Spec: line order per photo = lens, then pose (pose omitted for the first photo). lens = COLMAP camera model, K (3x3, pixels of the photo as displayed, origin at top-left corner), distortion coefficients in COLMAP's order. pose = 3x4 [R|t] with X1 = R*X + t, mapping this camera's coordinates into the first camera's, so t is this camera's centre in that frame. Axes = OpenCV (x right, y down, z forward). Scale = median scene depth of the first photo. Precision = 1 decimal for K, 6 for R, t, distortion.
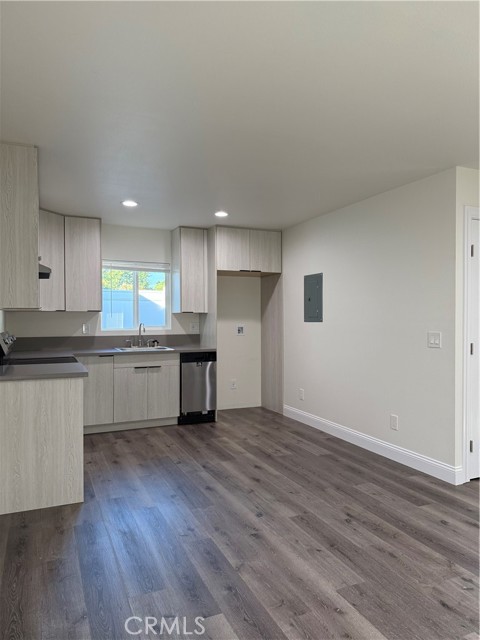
lens RADIAL K [[453.8, 0, 227.2], [0, 453.8, 323.2], [0, 0, 1]] dist [0.045225, -0.061797]
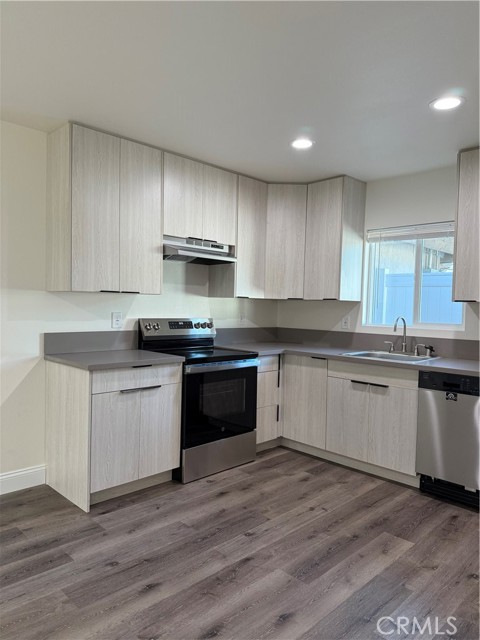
lens RADIAL K [[453.8, 0, 253.8], [0, 453.8, 321.2], [0, 0, 1]] dist [0.045225, -0.061797]
pose [[0.374470, 0.045708, -0.926112, 0.450876], [-0.037651, 0.998710, 0.034067, -0.012534], [0.926474, 0.022112, 0.375708, 0.722758]]
